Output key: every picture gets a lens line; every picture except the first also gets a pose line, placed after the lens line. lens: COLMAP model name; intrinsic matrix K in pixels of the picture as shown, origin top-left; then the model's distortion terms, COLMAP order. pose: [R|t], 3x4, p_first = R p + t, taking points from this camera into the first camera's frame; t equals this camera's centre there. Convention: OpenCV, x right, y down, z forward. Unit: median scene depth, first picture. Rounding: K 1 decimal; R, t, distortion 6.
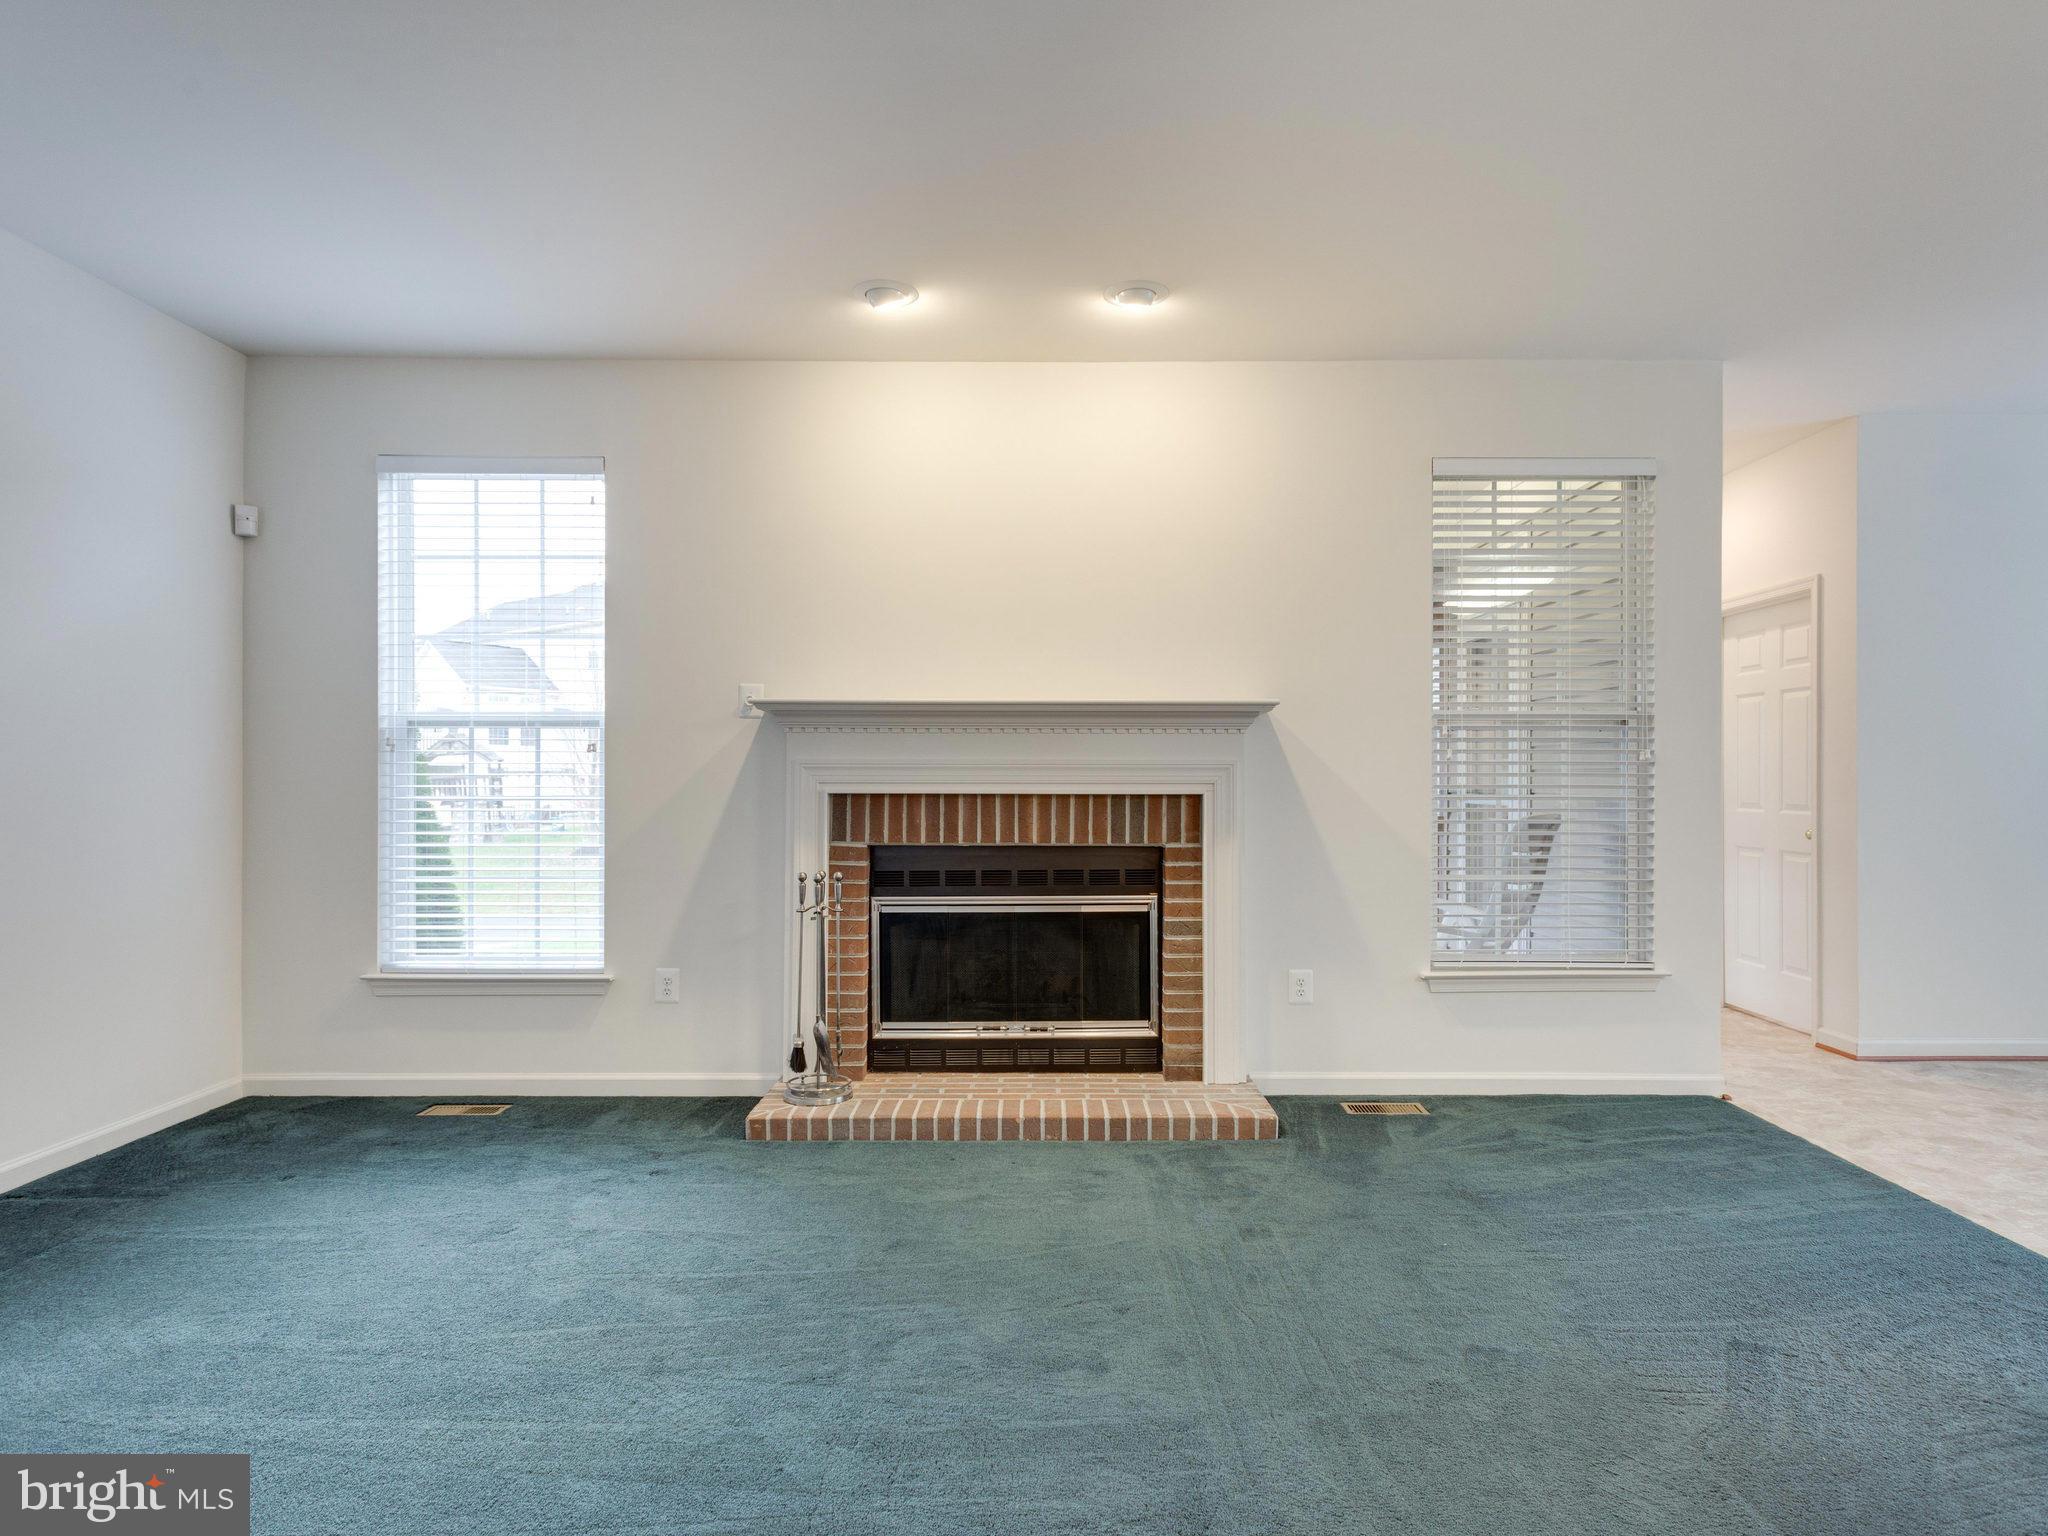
lens RADIAL K [[1118.5, 0, 1009.3], [0, 1118.5, 762.0], [0, 0, 1]] dist [0.001693, 0.001646]
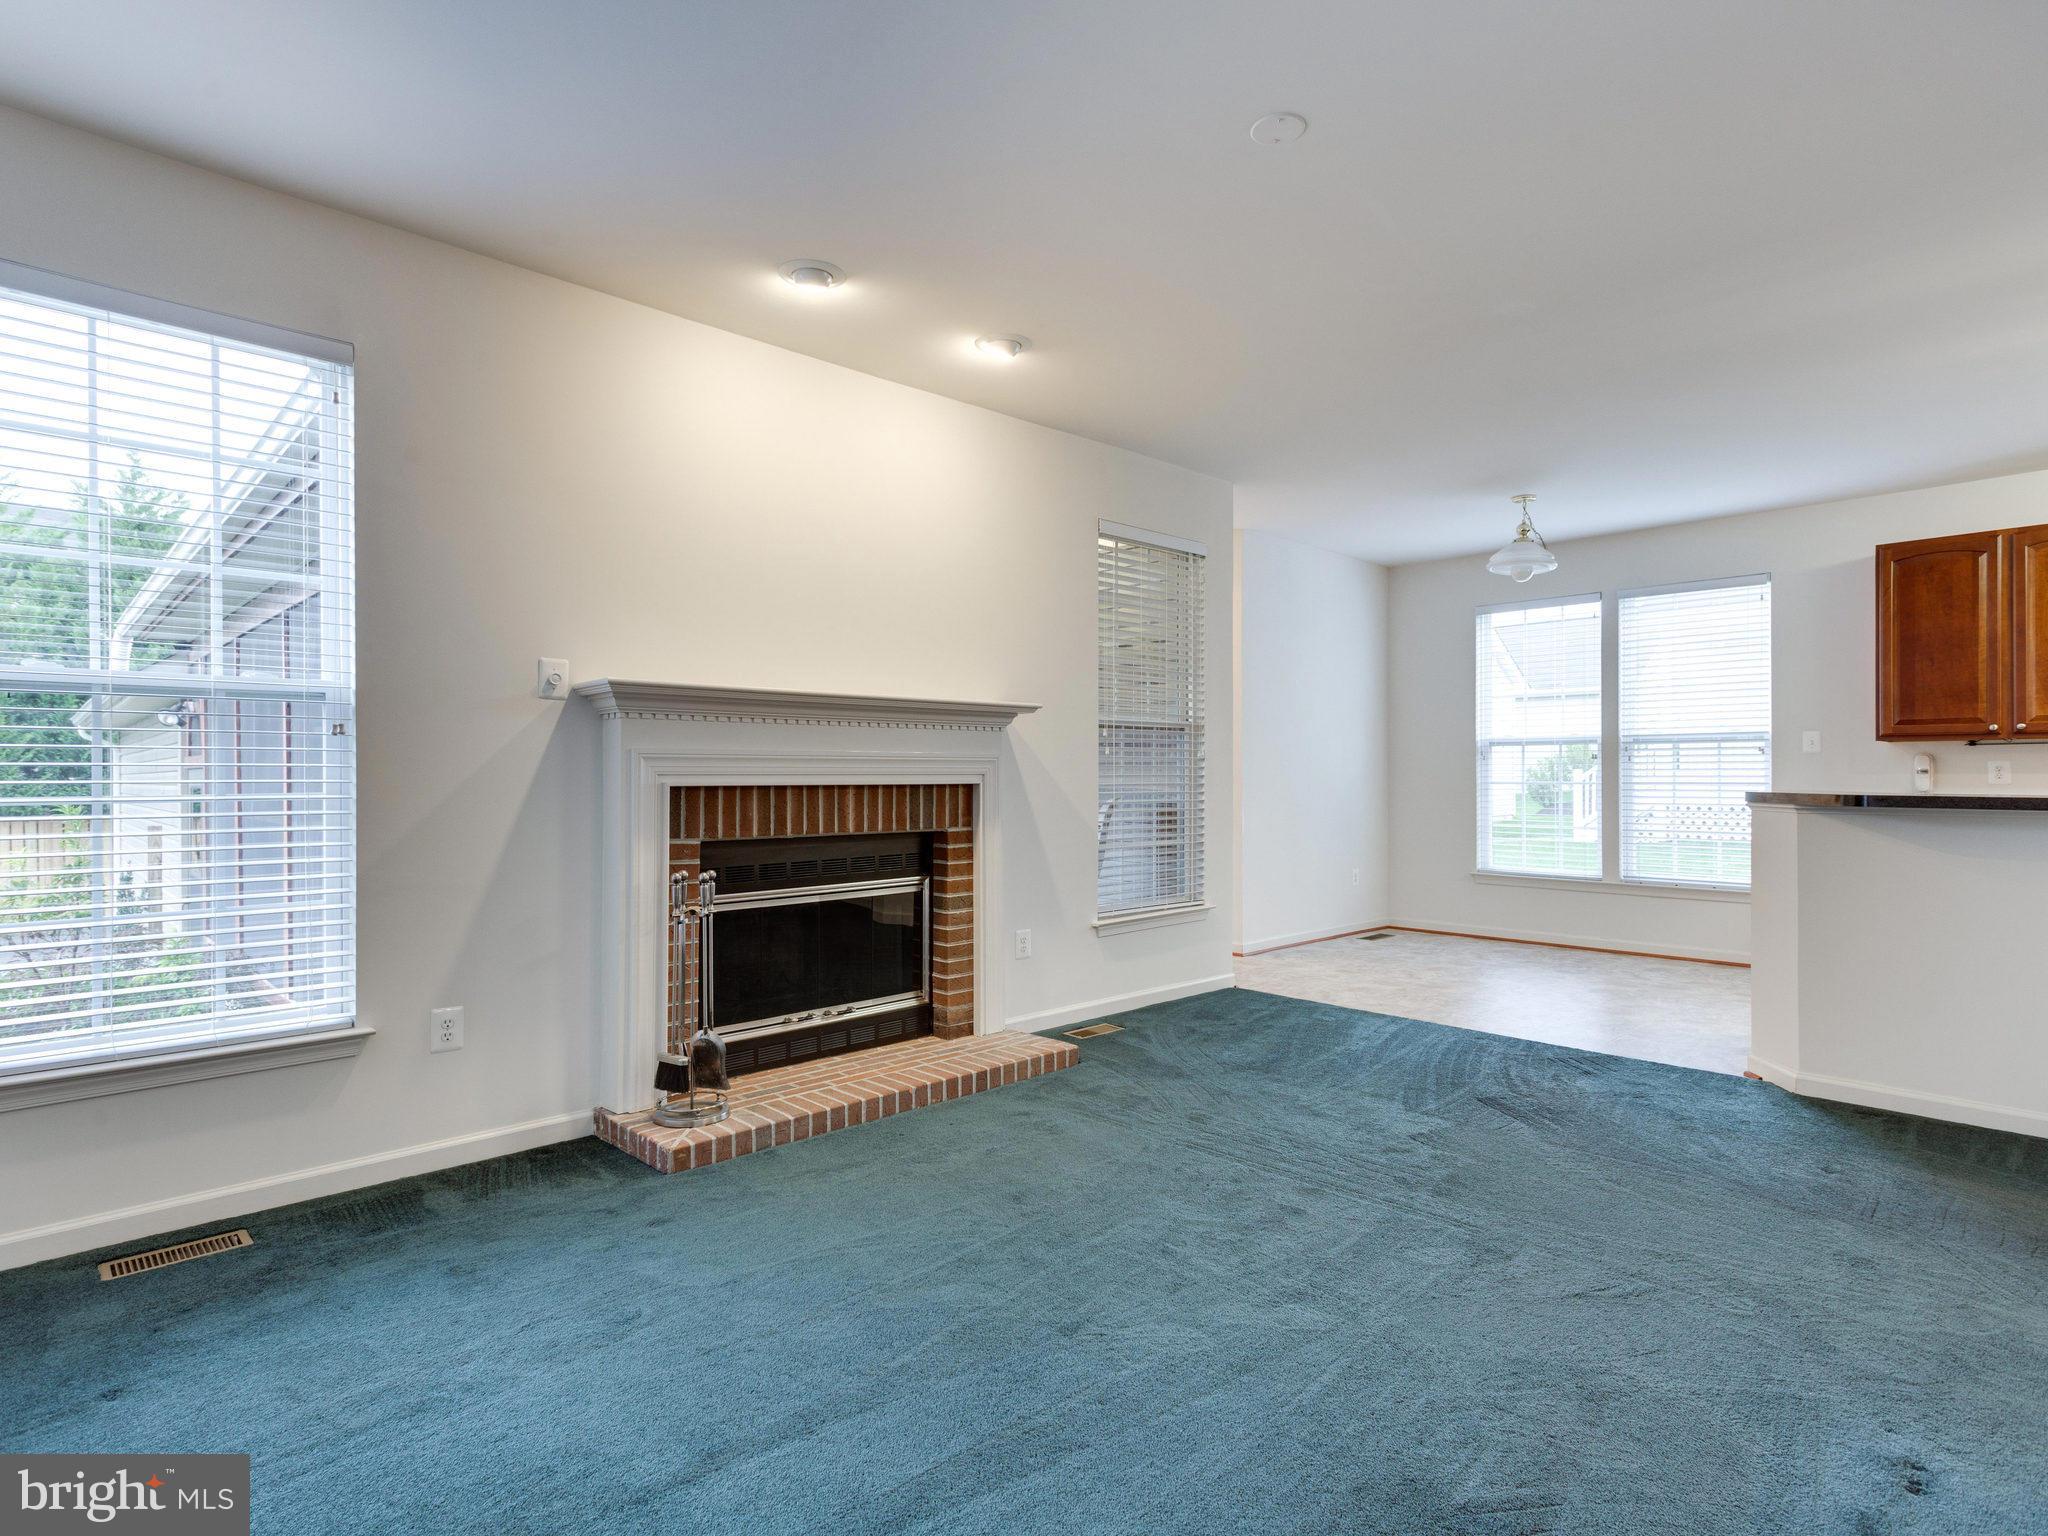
lens RADIAL K [[1118.5, 0, 1009.3], [0, 1118.5, 762.0], [0, 0, 1]] dist [0.001693, 0.001646]
pose [[0.720260, 0.005102, 0.693685, -0.591374], [-0.009818, 0.999948, 0.002841, 0.002884], [-0.693635, -0.008857, 0.720273, 0.152523]]
